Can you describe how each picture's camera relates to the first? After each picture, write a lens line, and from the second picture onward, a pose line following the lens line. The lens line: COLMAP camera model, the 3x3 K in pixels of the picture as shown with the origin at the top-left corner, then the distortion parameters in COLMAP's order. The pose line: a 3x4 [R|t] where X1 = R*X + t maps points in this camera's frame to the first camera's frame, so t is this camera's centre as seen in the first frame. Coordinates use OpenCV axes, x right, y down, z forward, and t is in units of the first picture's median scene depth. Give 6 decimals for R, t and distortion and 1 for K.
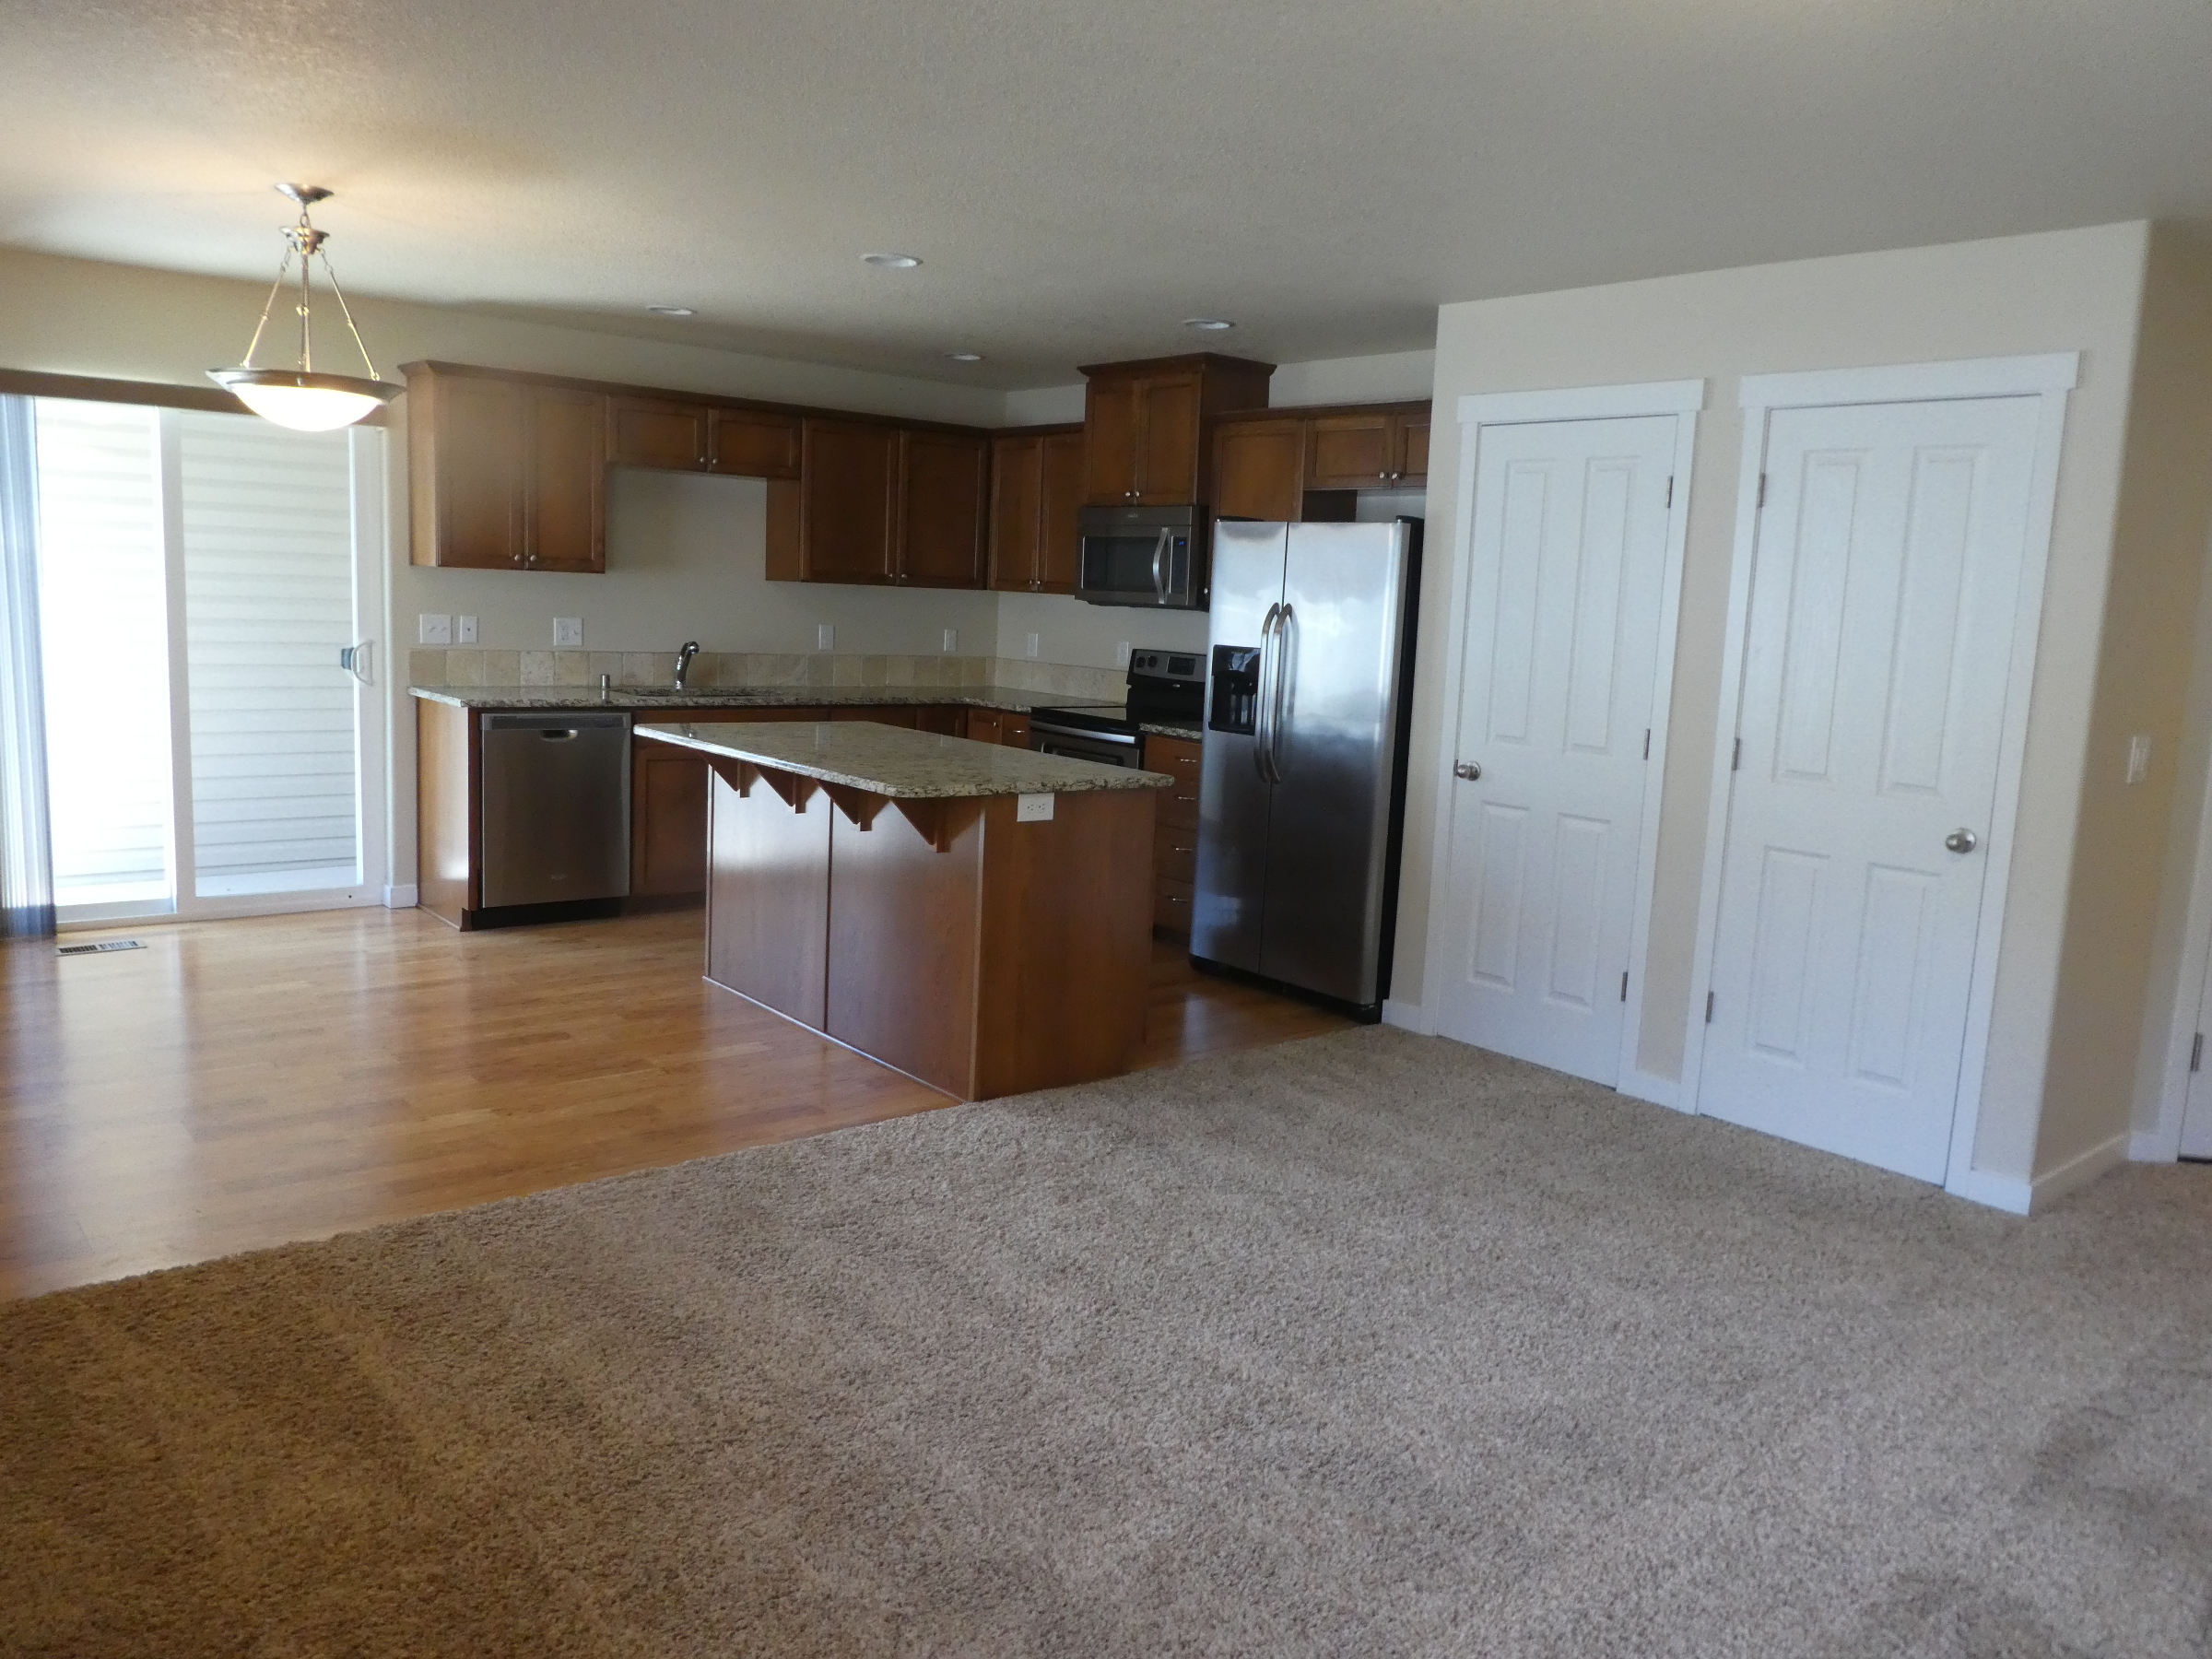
lens RADIAL K [[1620.7, 0, 1115.1], [0, 1620.7, 819.1], [0, 0, 1]] dist [-0.007882, -0.005779]
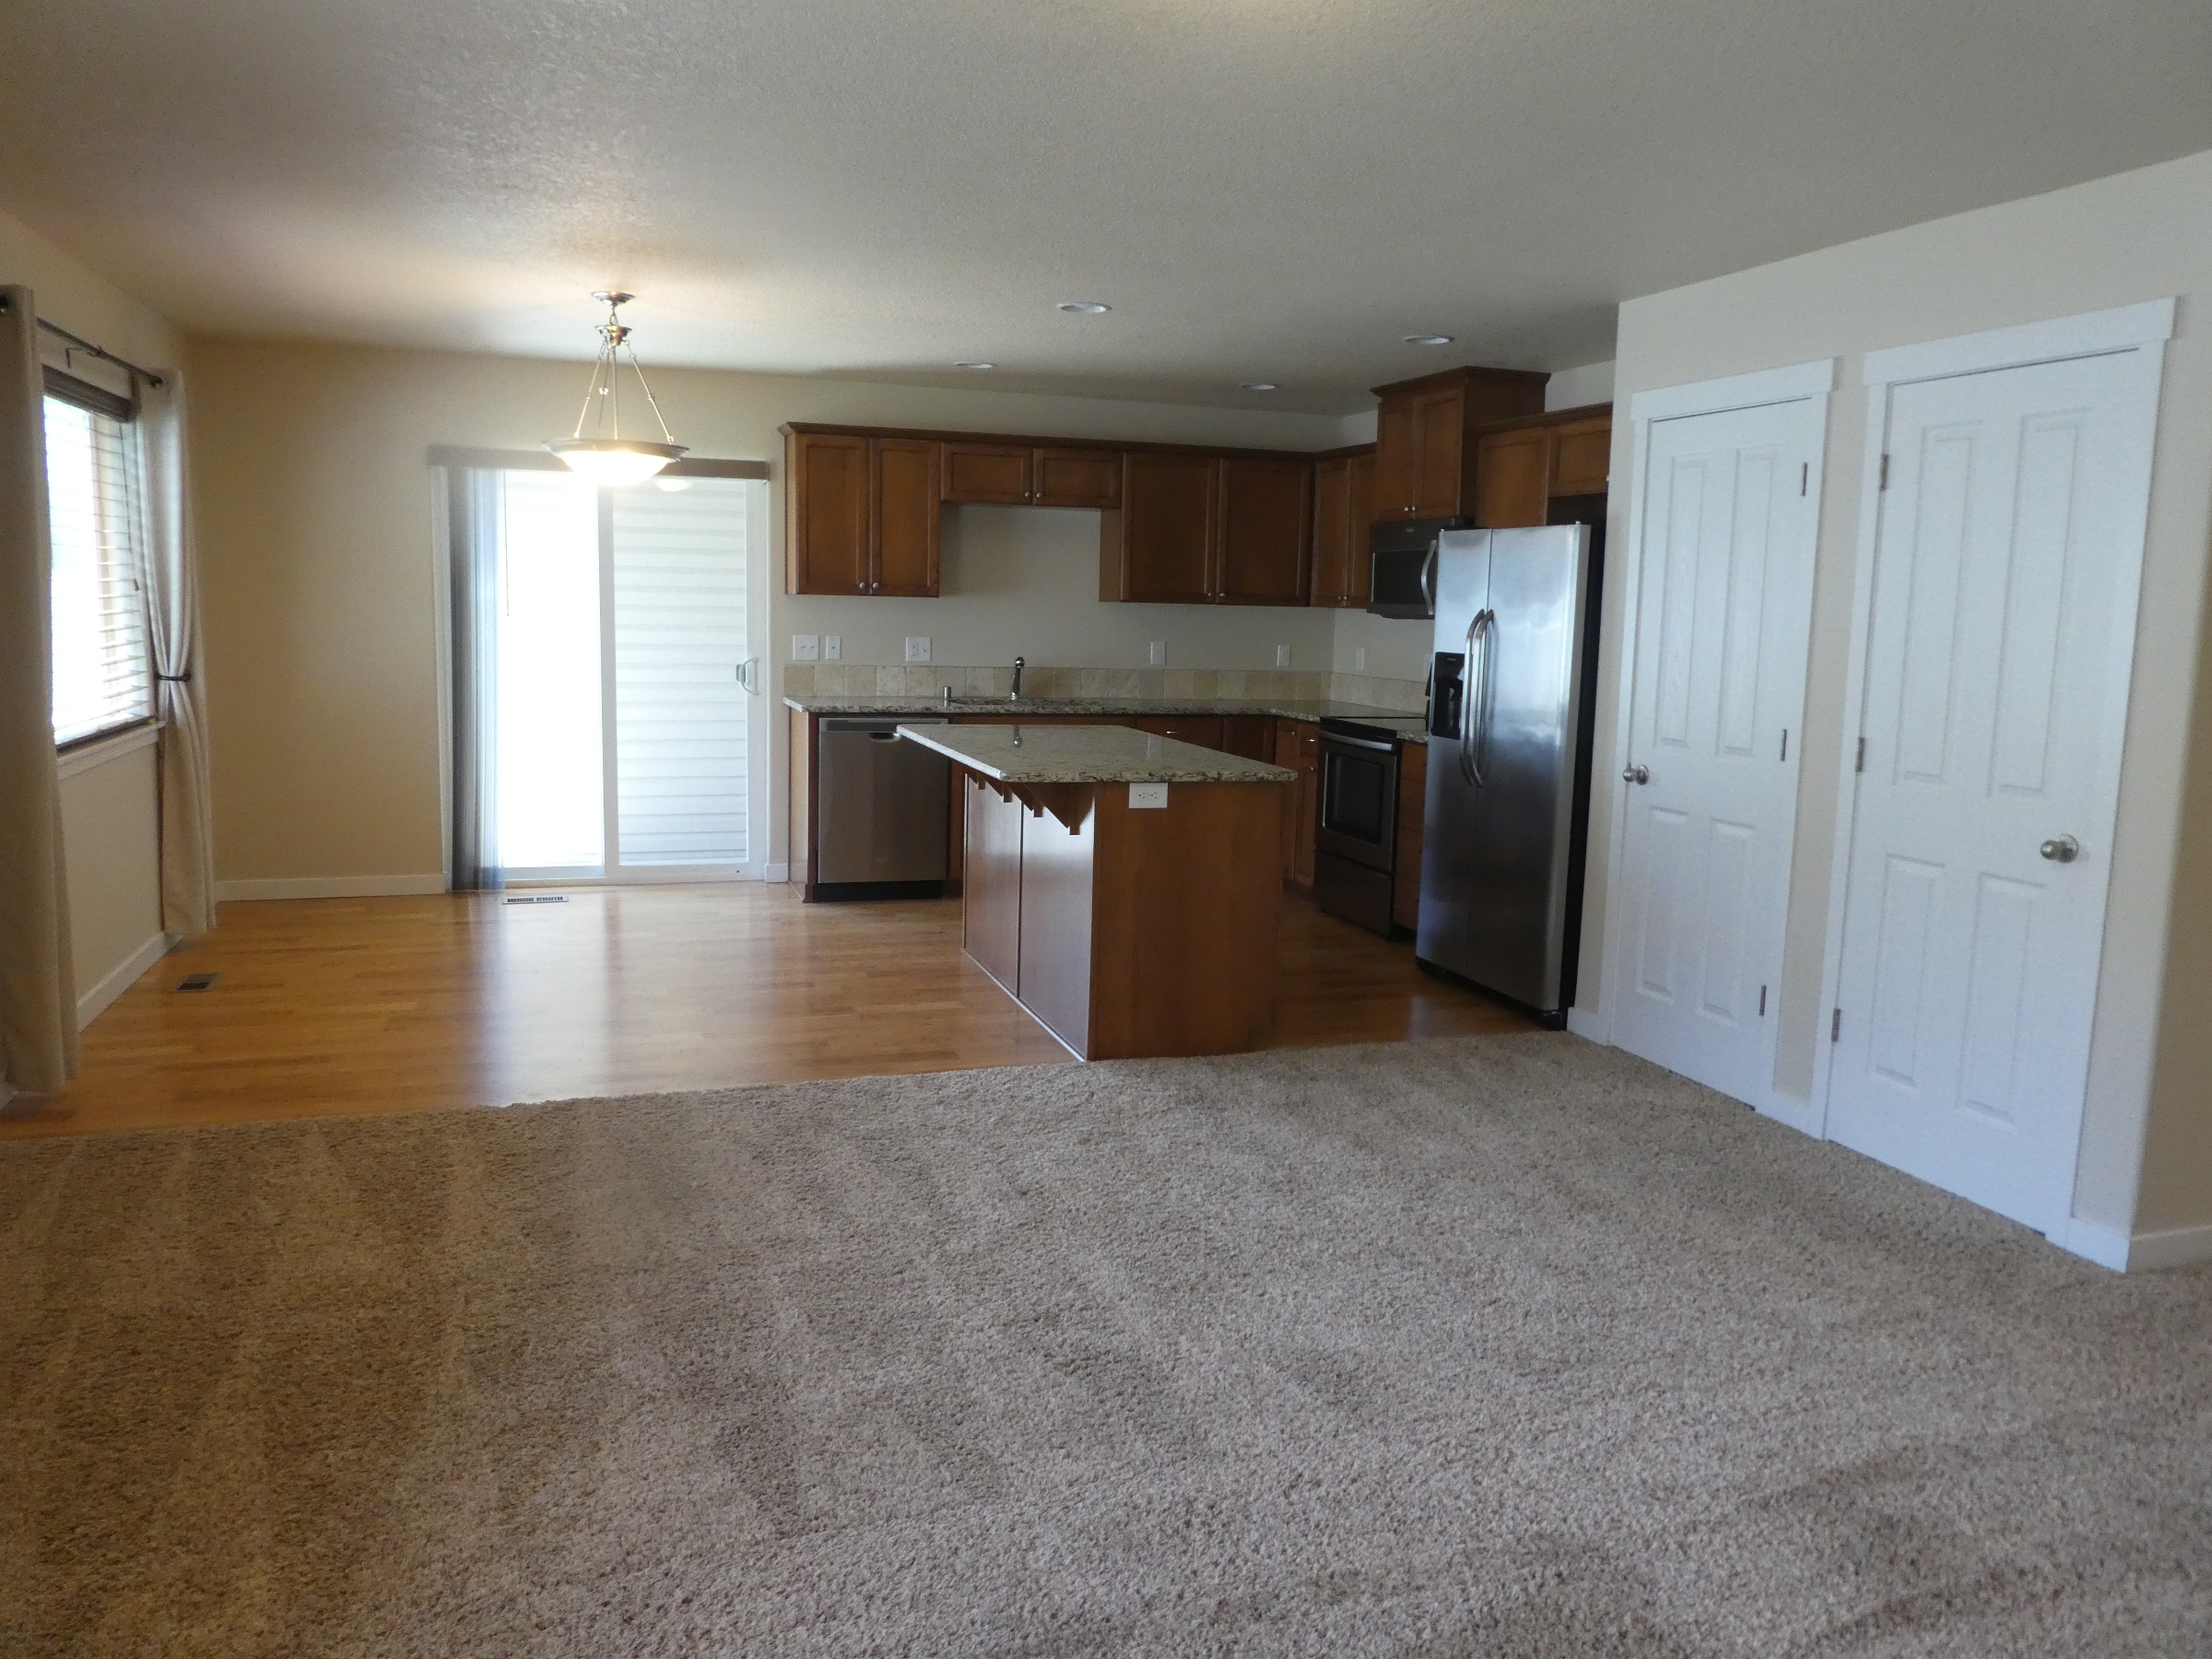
lens RADIAL K [[1620.7, 0, 1115.1], [0, 1620.7, 819.1], [0, 0, 1]] dist [-0.007882, -0.005779]
pose [[0.931491, 0.025333, -0.362881, 0.282948], [-0.032428, 0.999383, -0.013472, 0.020759], [0.362316, 0.024317, 0.931738, -0.023813]]
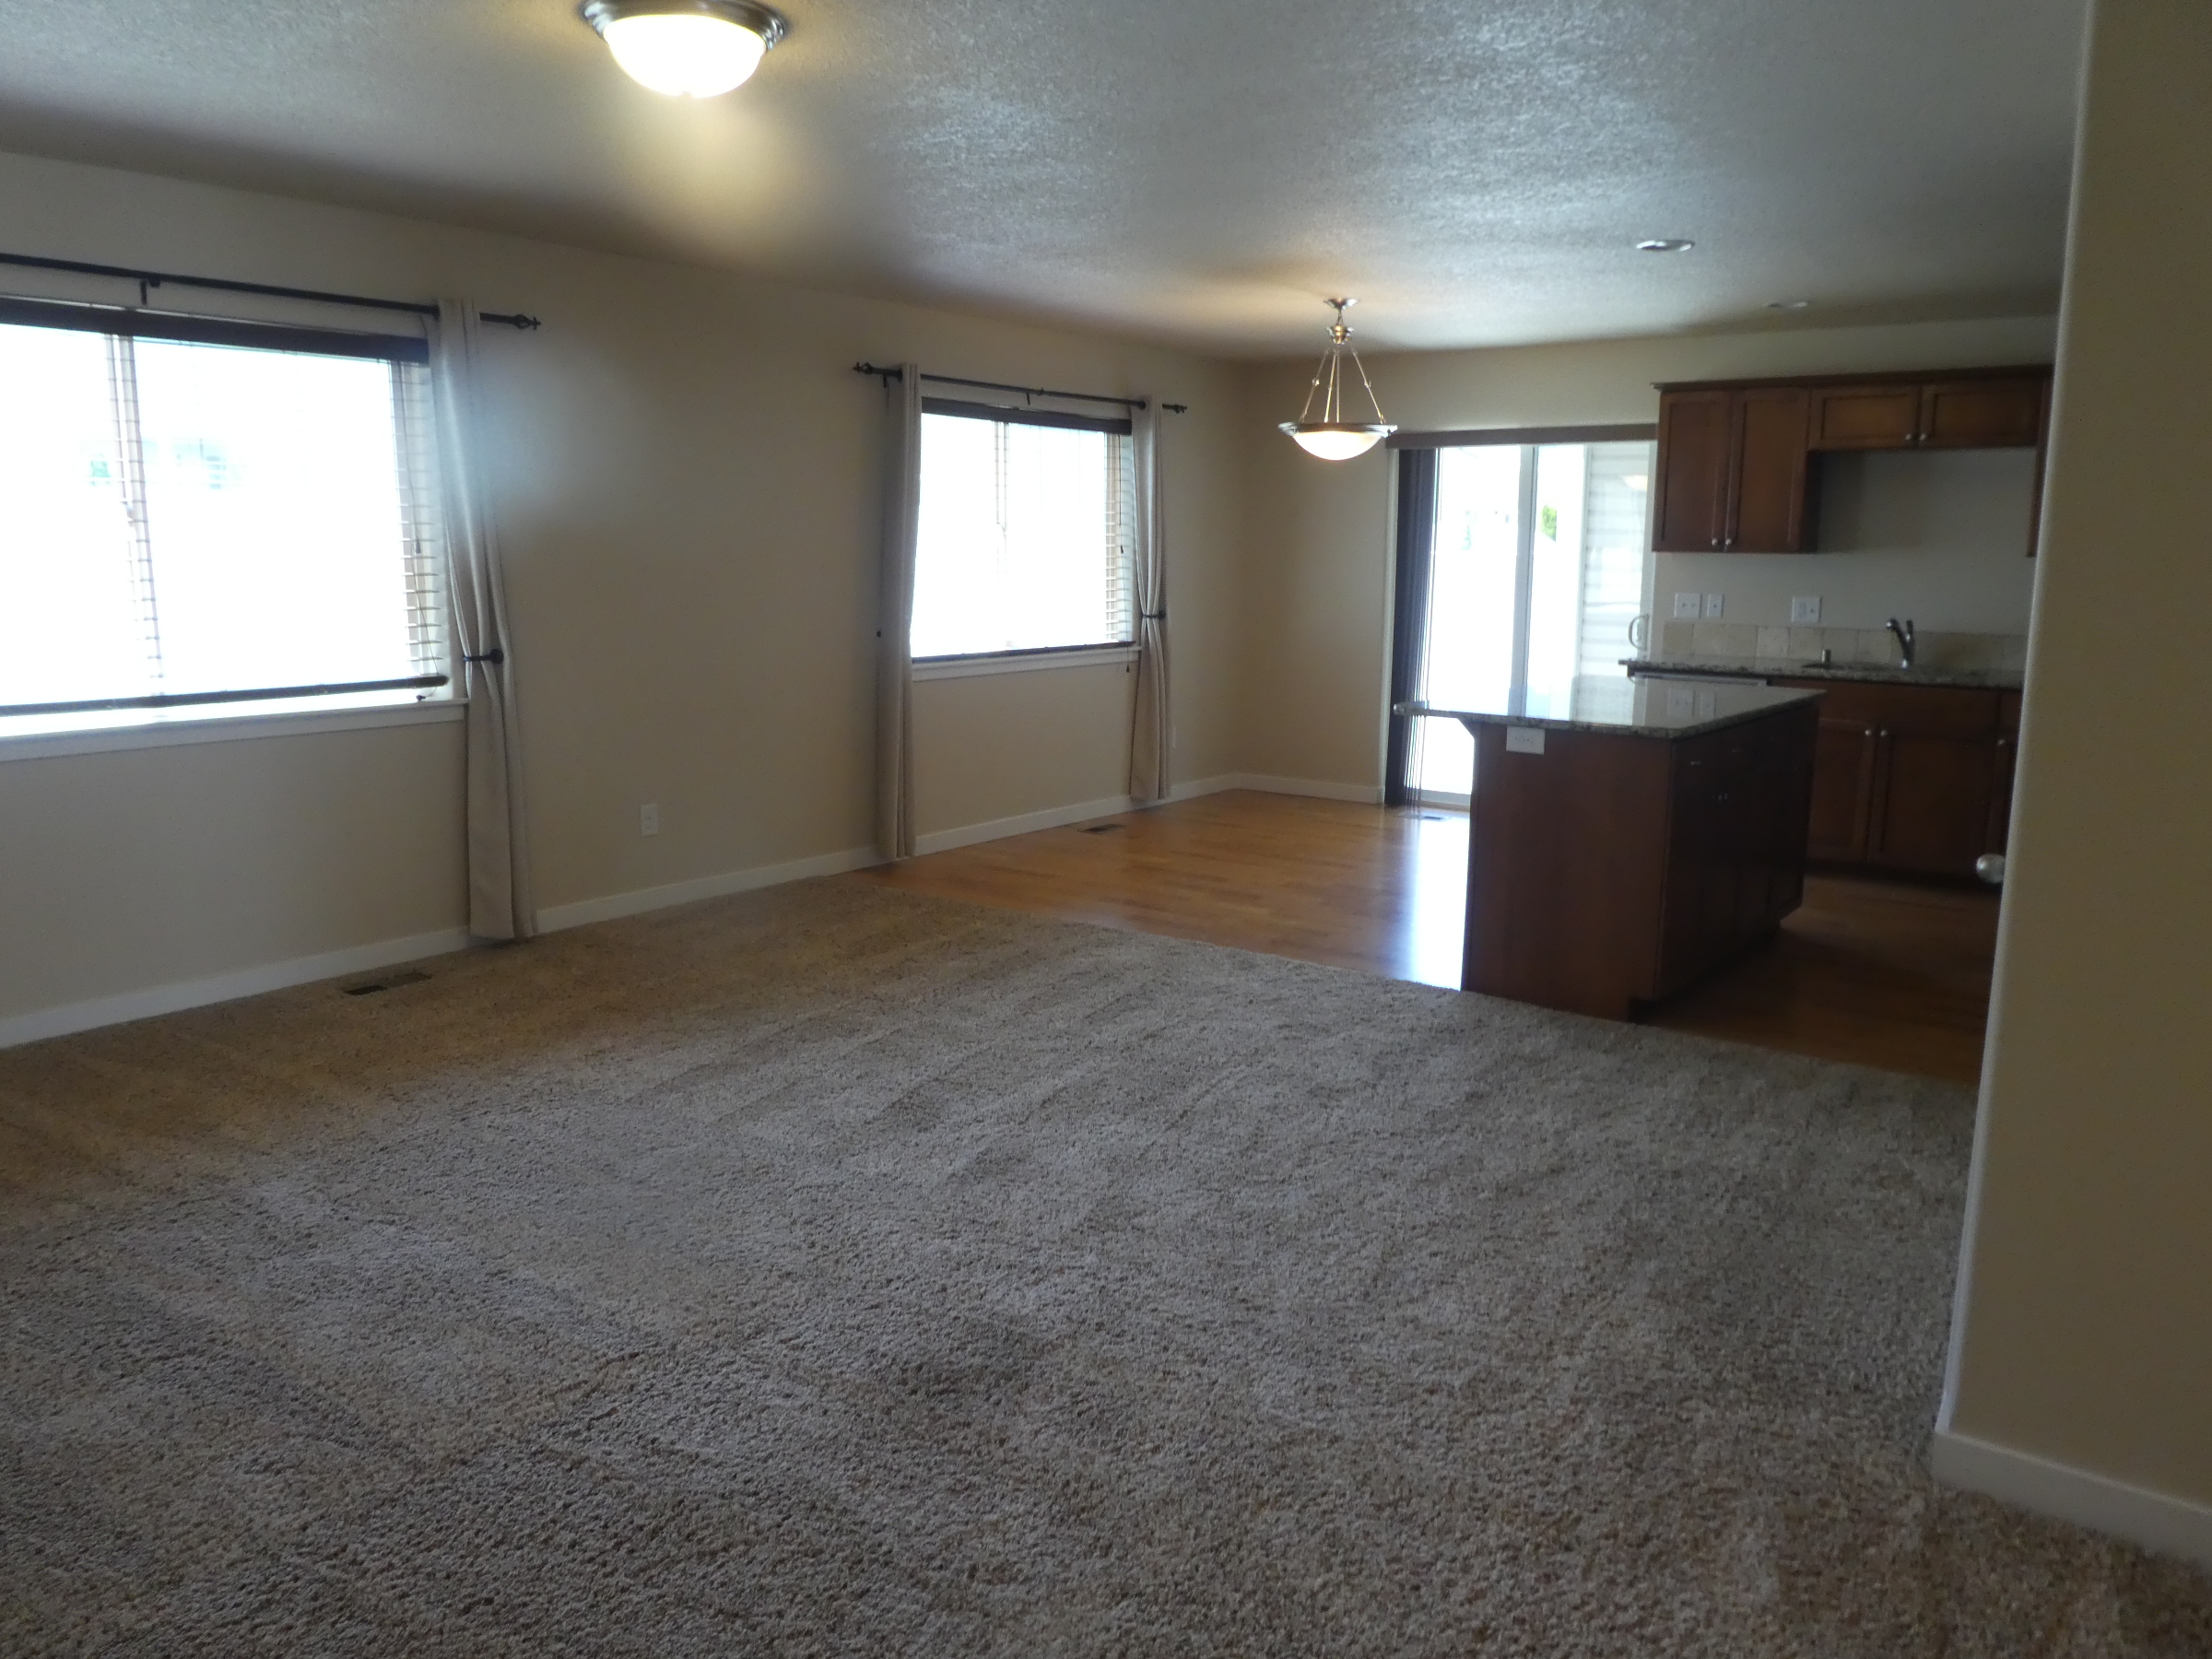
lens RADIAL K [[1620.7, 0, 1115.1], [0, 1620.7, 819.1], [0, 0, 1]] dist [-0.007882, -0.005779]
pose [[0.230981, 0.118498, -0.965715, 0.828030], [-0.137393, 0.986582, 0.088196, -0.011602], [0.963209, 0.112311, 0.244163, 0.403254]]
